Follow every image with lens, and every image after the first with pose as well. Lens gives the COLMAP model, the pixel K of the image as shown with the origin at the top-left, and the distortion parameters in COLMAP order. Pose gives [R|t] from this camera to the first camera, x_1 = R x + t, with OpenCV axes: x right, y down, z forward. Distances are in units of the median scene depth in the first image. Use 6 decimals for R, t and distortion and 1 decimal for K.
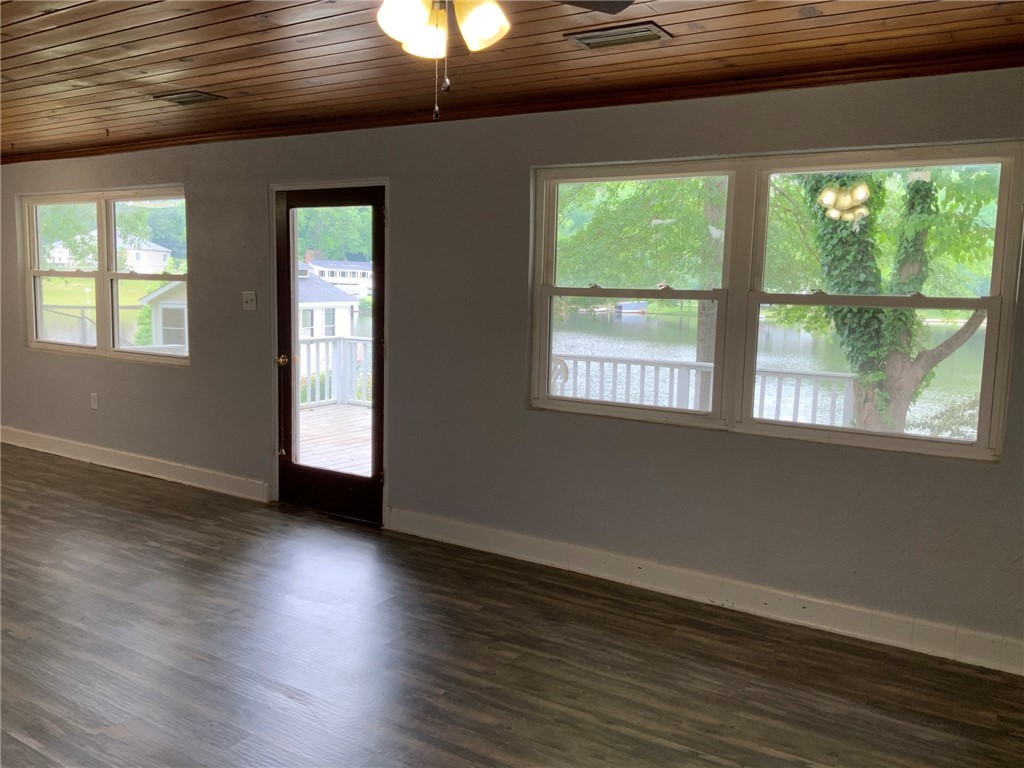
lens RADIAL K [[860.2, 0, 512.7], [0, 860.2, 381.4], [0, 0, 1]] dist [0.015943, -0.028821]
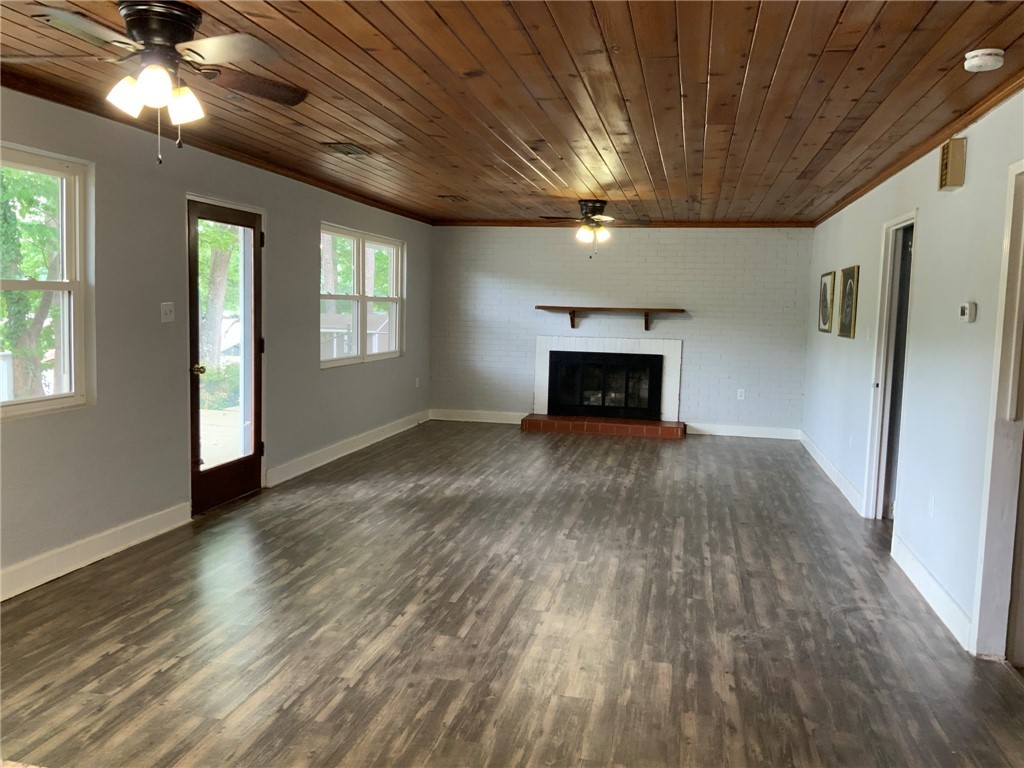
lens RADIAL K [[860.2, 0, 512.3], [0, 860.2, 383.6], [0, 0, 1]] dist [0.015943, -0.028821]
pose [[-0.364554, -0.106957, 0.925019, -1.423290], [0.093338, 0.984181, 0.150583, -0.134717], [-0.926492, 0.141236, -0.348804, 1.091567]]
